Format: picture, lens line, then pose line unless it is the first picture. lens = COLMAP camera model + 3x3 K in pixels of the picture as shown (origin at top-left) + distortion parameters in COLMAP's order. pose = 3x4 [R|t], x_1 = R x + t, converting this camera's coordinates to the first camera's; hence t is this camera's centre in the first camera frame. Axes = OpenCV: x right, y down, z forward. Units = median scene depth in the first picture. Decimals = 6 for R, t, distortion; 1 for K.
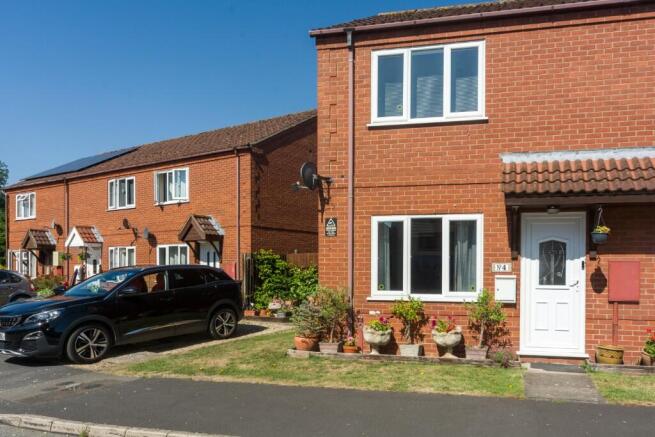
lens RADIAL K [[462.0, 0, 293.4], [0, 462.0, 242.8], [0, 0, 1]] dist [-0.003046, -0.003607]
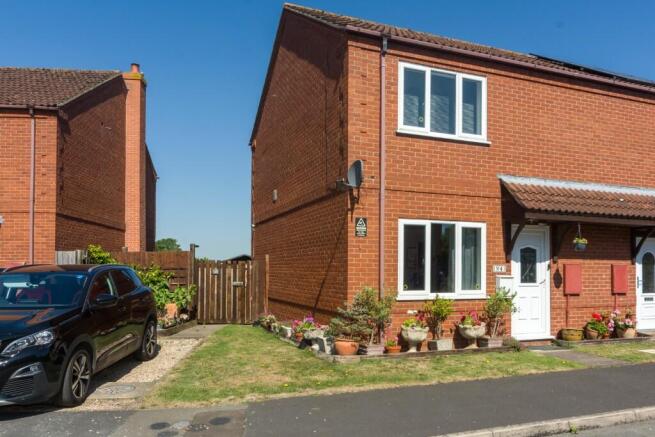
lens RADIAL K [[526.3, 0, 327.7], [0, 526.3, 221.1], [0, 0, 1]] dist [-0.011901, 0.001726]
pose [[0.812833, 0.055888, 0.579809, -0.669115], [-0.033499, 0.998224, -0.049256, 0.011452], [-0.581532, 0.020614, 0.813262, 0.140019]]
